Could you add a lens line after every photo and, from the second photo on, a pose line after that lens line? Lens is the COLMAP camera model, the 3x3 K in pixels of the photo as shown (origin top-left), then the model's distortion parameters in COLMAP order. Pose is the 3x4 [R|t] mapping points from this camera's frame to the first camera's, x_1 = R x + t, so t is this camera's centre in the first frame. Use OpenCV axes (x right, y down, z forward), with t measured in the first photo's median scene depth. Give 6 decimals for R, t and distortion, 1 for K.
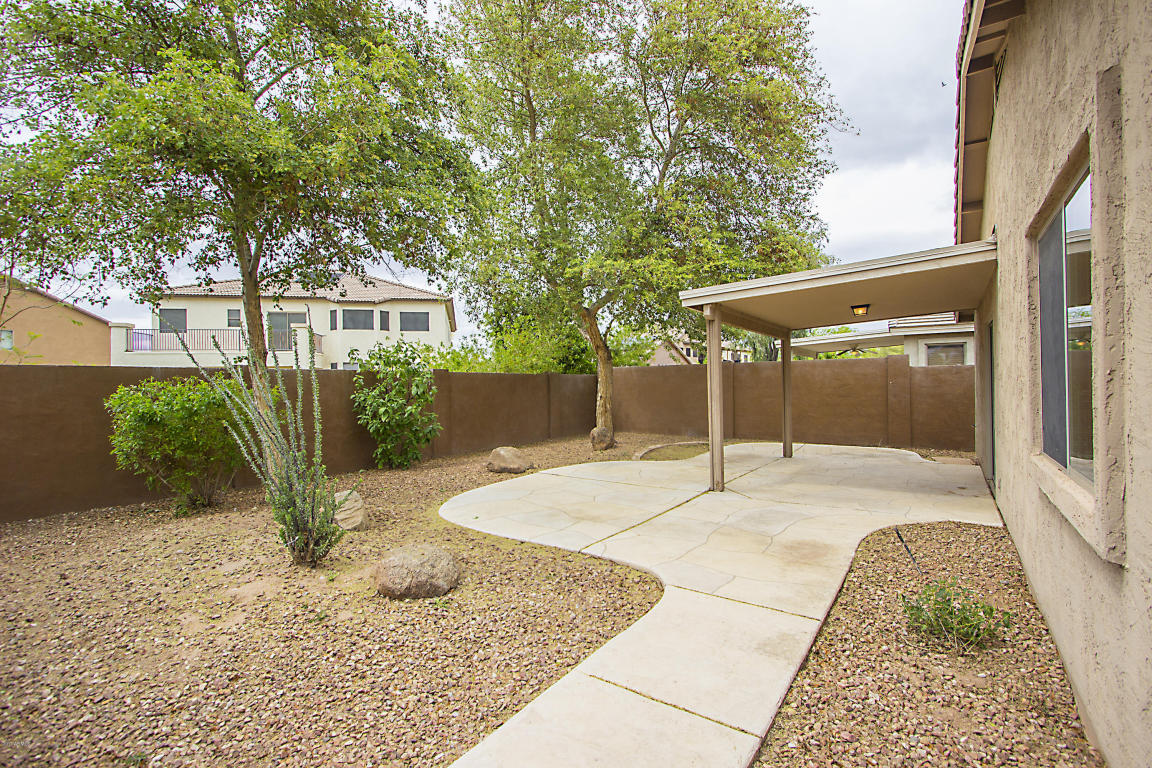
lens RADIAL K [[529.0, 0, 583.0], [0, 529.0, 384.5], [0, 0, 1]] dist [-0.014483, 0.002665]
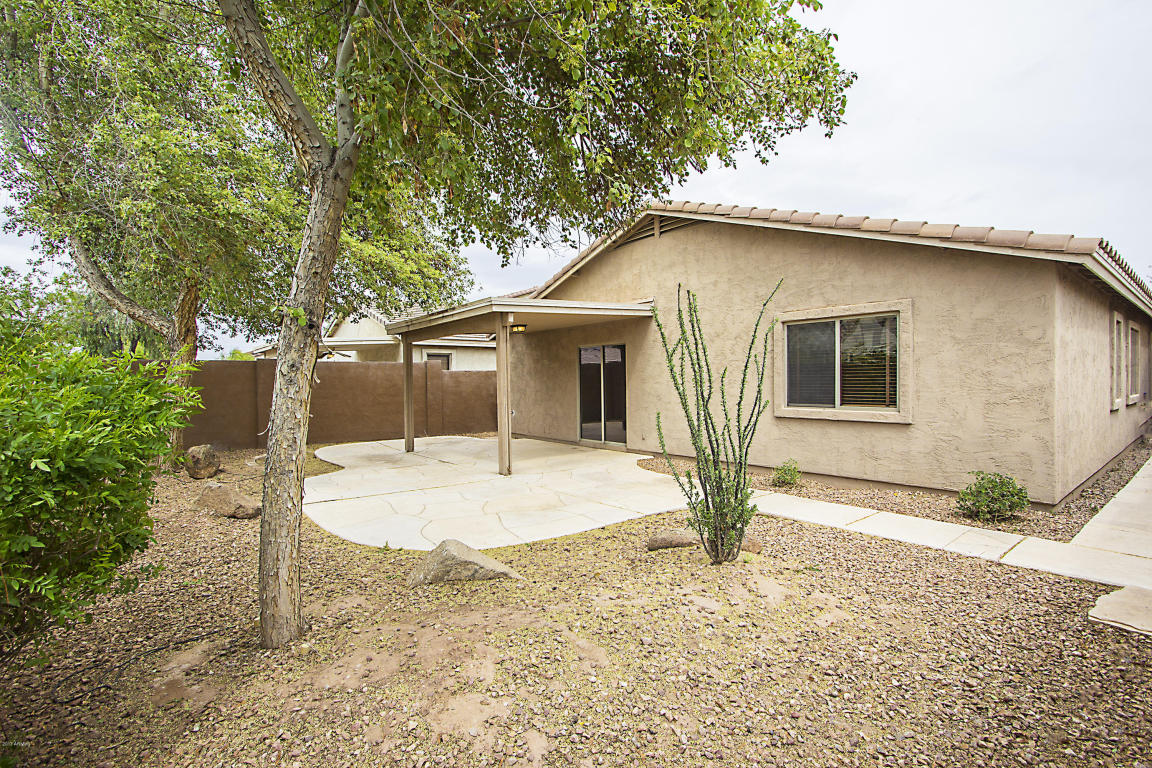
lens RADIAL K [[529.0, 0, 583.0], [0, 529.0, 384.5], [0, 0, 1]] dist [-0.014483, 0.002665]
pose [[0.282590, -0.000072, 0.959241, -0.490363], [0.008272, 0.999963, -0.002362, 0.005067], [-0.959205, 0.008602, 0.282580, 0.314342]]
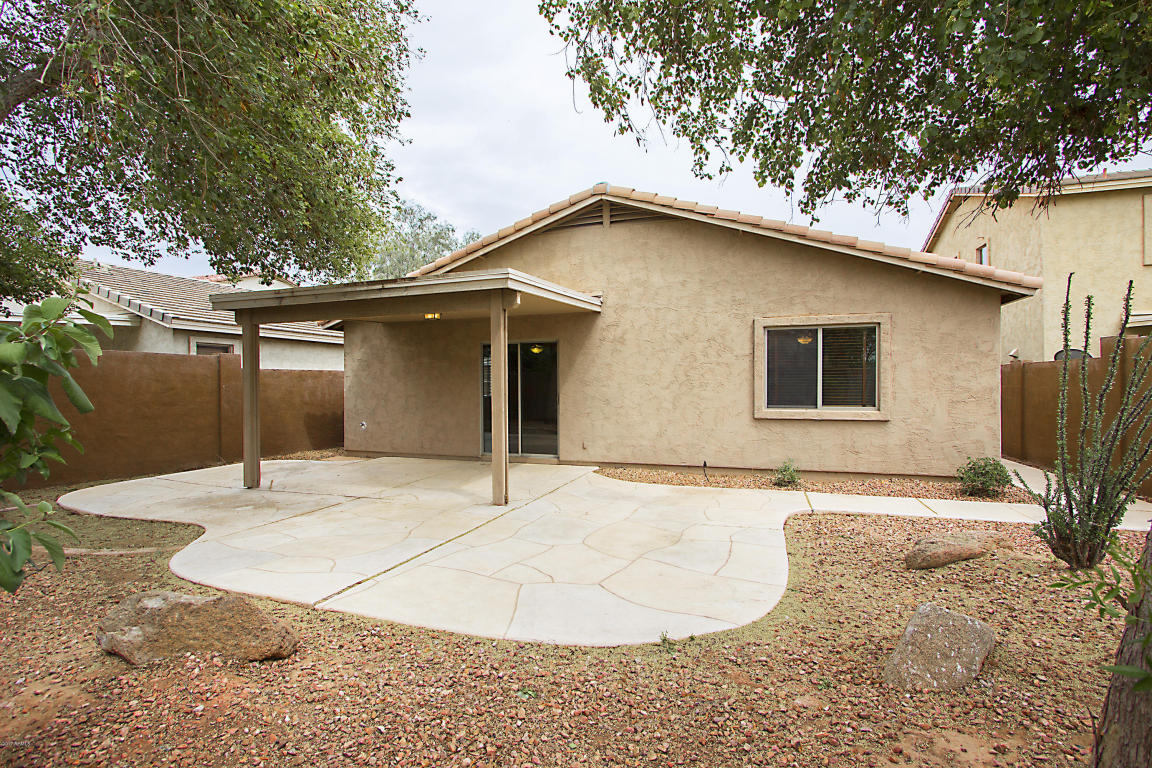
lens RADIAL K [[529.0, 0, 583.0], [0, 529.0, 384.5], [0, 0, 1]] dist [-0.014483, 0.002665]
pose [[-0.270198, 0.012618, 0.962722, -0.379791], [0.008485, 0.999906, -0.010724, 0.007532], [-0.962767, 0.005271, -0.270279, 0.677534]]
